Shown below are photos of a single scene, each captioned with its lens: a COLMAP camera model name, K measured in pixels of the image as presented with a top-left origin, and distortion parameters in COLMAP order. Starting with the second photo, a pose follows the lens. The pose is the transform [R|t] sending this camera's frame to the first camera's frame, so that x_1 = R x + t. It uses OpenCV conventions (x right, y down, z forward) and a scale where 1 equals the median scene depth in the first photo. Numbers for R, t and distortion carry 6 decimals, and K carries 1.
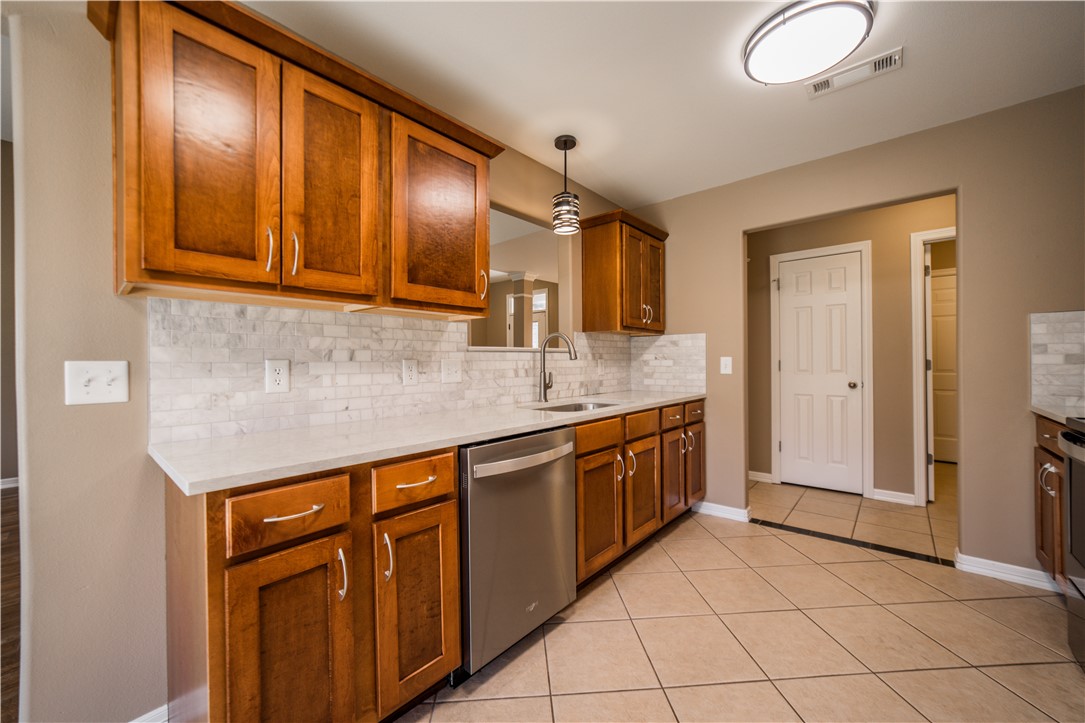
lens RADIAL K [[413.9, 0, 539.2], [0, 413.9, 361.6], [0, 0, 1]] dist [-0.018075, 0.005986]
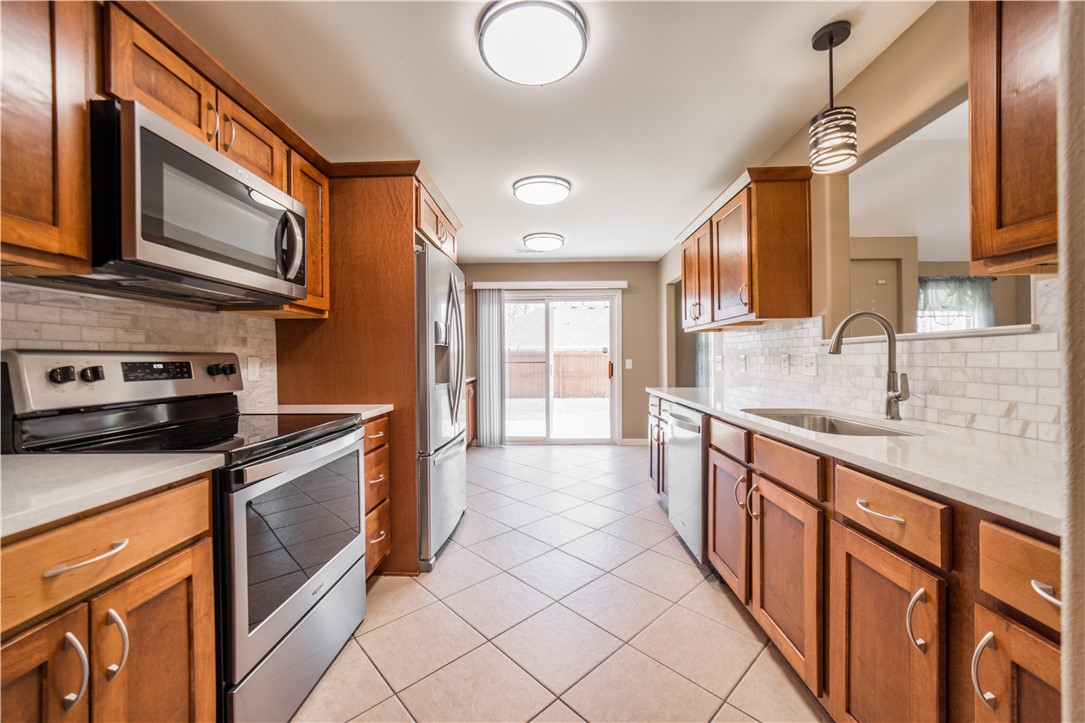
lens RADIAL K [[413.9, 0, 539.7], [0, 413.9, 358.2], [0, 0, 1]] dist [-0.018075, 0.005986]
pose [[-0.774780, 0.012982, -0.632098, 0.896536], [0.015508, 0.999879, 0.001528, -0.005624], [0.632041, -0.008619, -0.774887, 1.247228]]
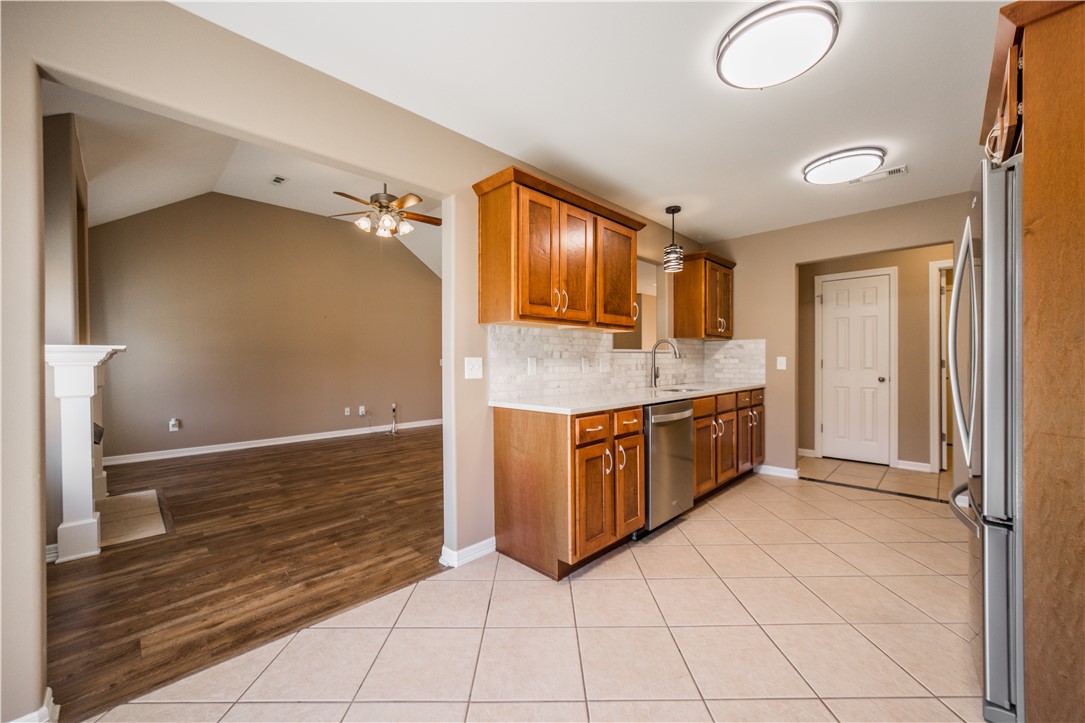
lens RADIAL K [[413.9, 0, 542.1], [0, 413.9, 361.5], [0, 0, 1]] dist [-0.018075, 0.005986]
pose [[0.998040, 0.005969, -0.062299, -0.314178], [-0.005747, 0.999976, 0.003748, 0.004114], [0.062320, -0.003383, 0.998051, -0.502762]]
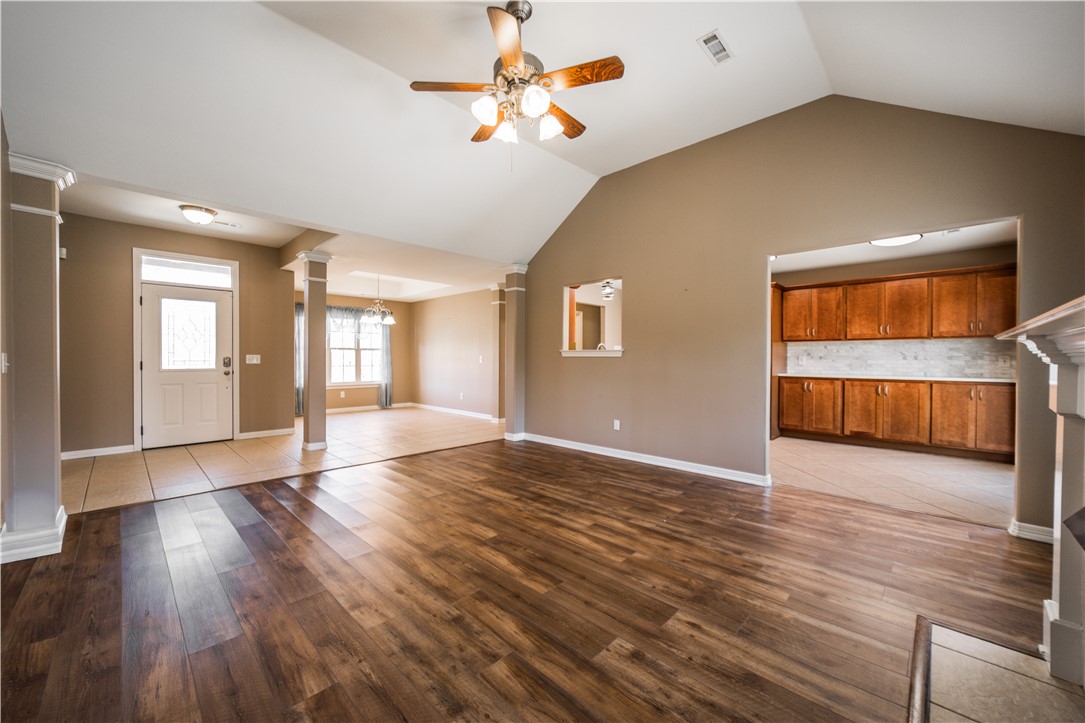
lens RADIAL K [[413.9, 0, 538.8], [0, 413.9, 359.8], [0, 0, 1]] dist [-0.018075, 0.005986]
pose [[0.065421, 0.005288, 0.997844, -2.220174], [-0.002171, 0.999984, -0.005157, 0.026728], [-0.997855, -0.001829, 0.065432, 1.236176]]
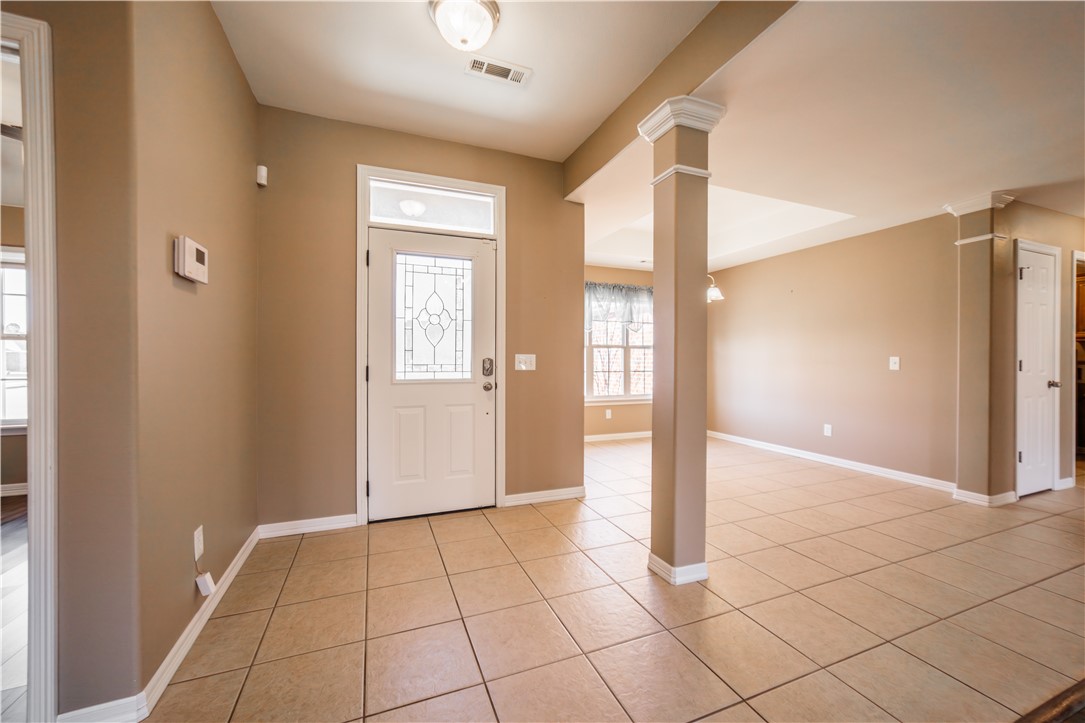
lens RADIAL K [[413.9, 0, 534.2], [0, 413.9, 358.7], [0, 0, 1]] dist [-0.018075, 0.005986]
pose [[0.468536, 0.012563, 0.883355, -1.091182], [-0.006695, 0.999921, -0.010669, 0.017356], [-0.883419, -0.000915, 0.468583, 2.419601]]
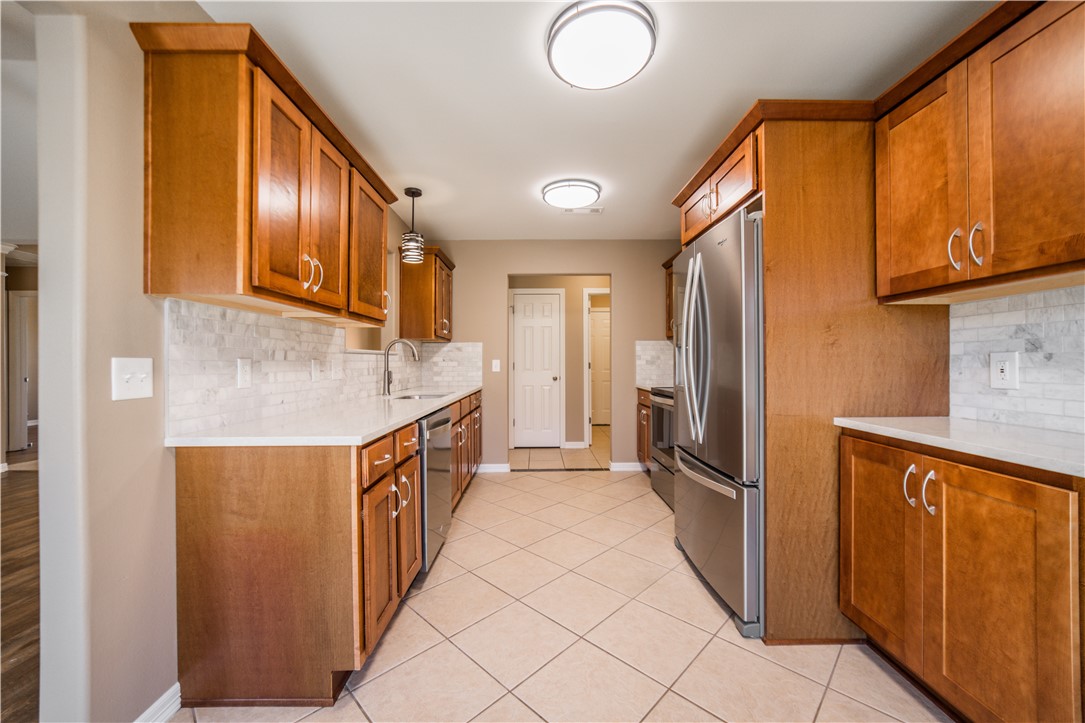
lens RADIAL K [[413.9, 0, 537.0], [0, 413.9, 361.0], [0, 0, 1]] dist [-0.018075, 0.005986]
pose [[0.752132, 0.008116, 0.658963, -0.501636], [-0.003279, 0.999958, -0.008573, 0.006119], [-0.659005, 0.004287, 0.752127, -0.227729]]
